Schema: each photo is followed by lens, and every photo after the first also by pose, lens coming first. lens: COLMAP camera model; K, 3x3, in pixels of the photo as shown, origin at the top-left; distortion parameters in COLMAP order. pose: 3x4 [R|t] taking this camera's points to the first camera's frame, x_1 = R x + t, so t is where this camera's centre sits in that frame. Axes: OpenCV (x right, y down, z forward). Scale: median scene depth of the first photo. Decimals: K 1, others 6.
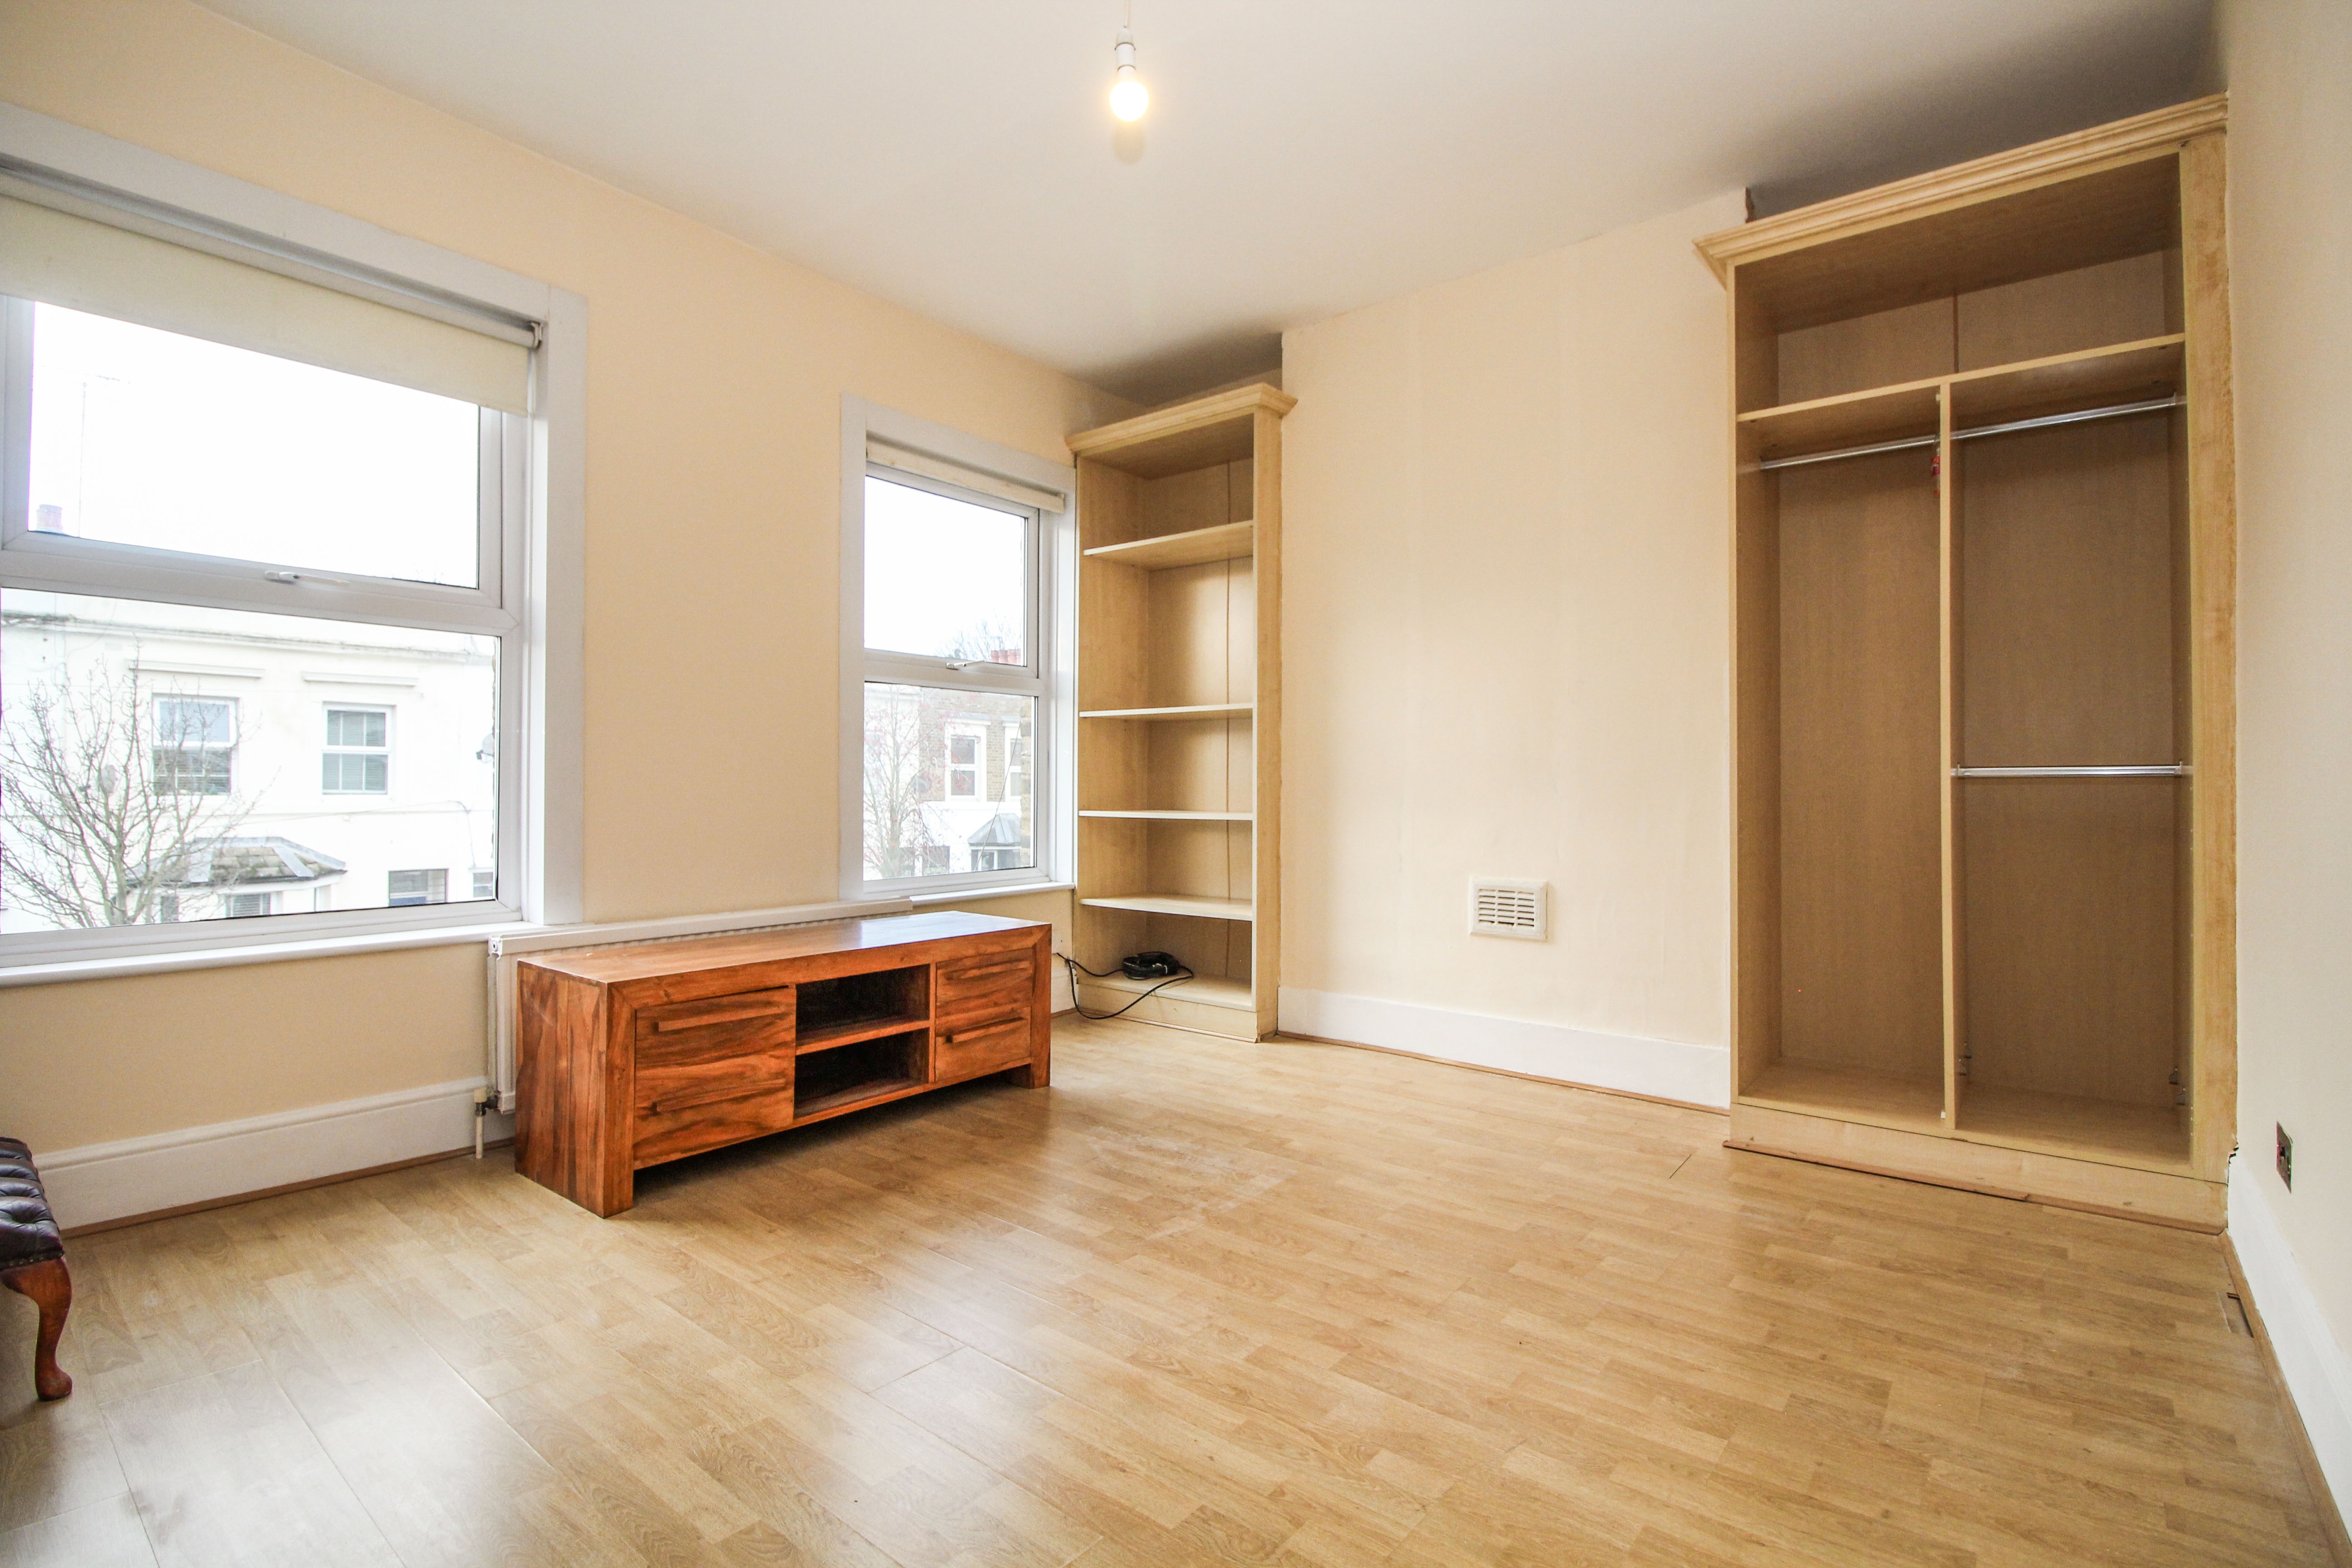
lens RADIAL K [[1090.2, 0, 1166.9], [0, 1090.2, 772.6], [0, 0, 1]] dist [-0.014640, -0.001504]
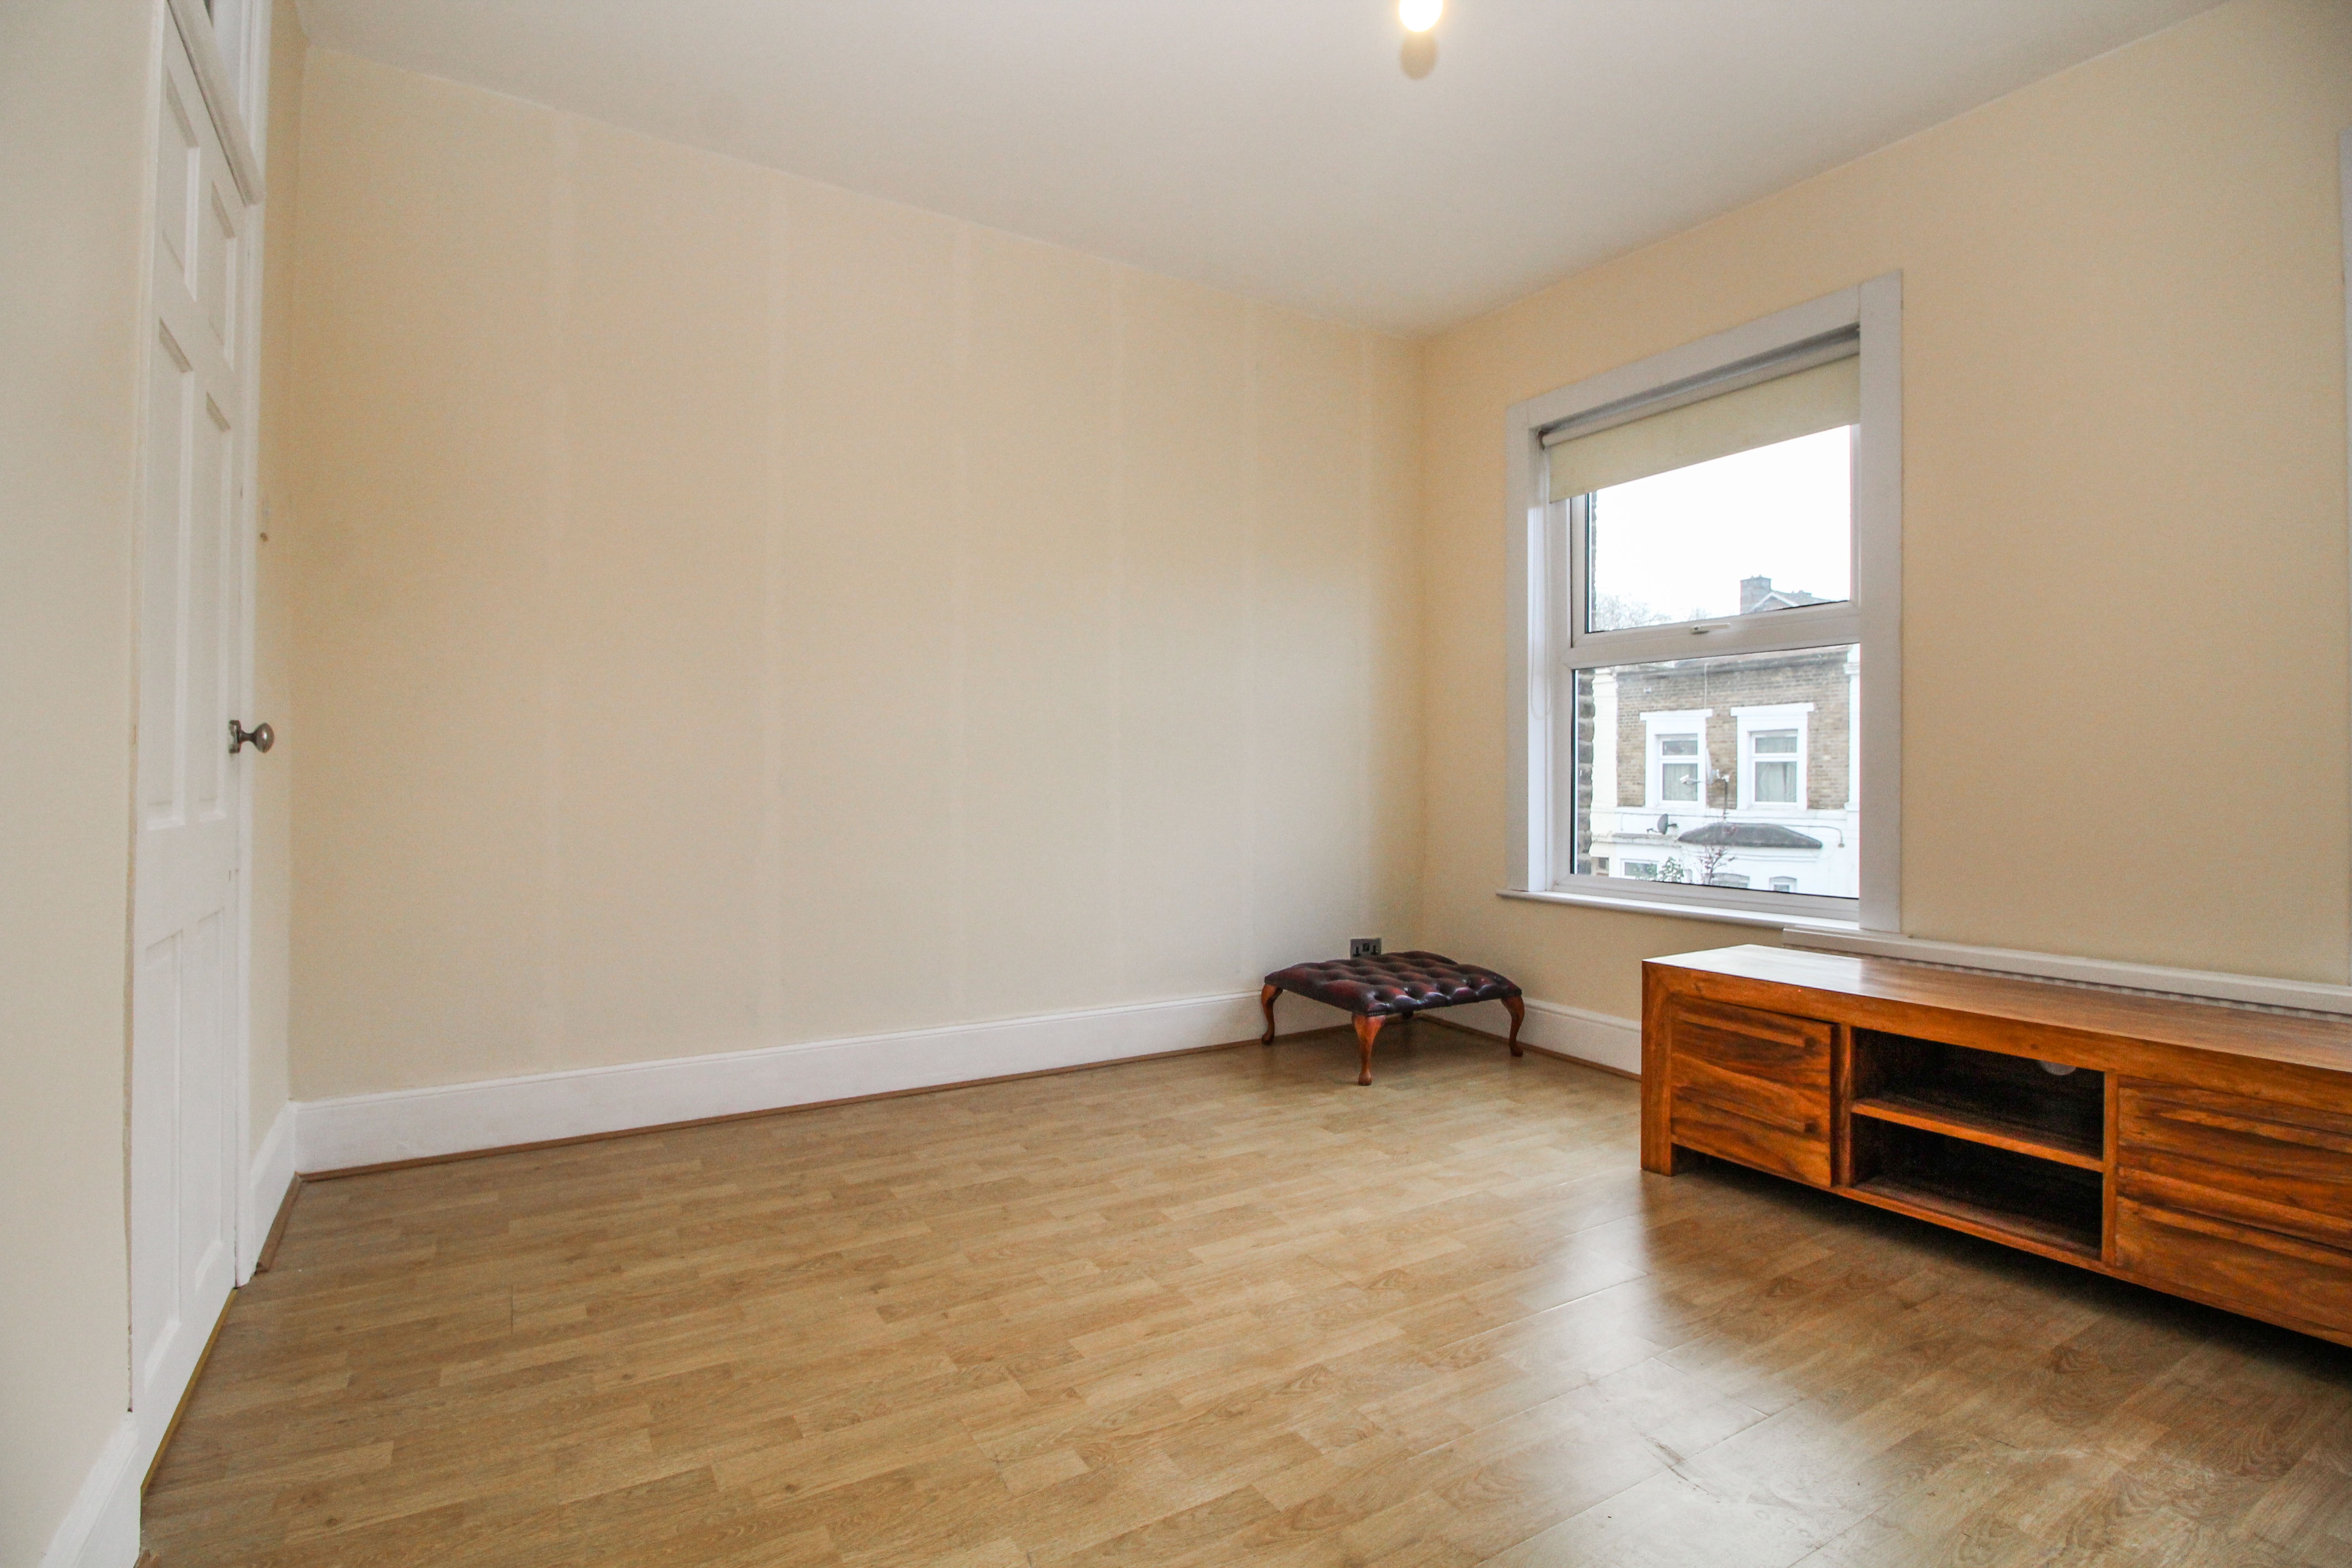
lens RADIAL K [[1090.2, 0, 1166.9], [0, 1090.2, 772.6], [0, 0, 1]] dist [-0.014640, -0.001504]
pose [[-0.329190, -0.015001, -0.944144, 0.633291], [-0.000135, 0.999875, -0.015839, 0.015199], [0.944264, -0.005086, -0.329151, 0.805233]]
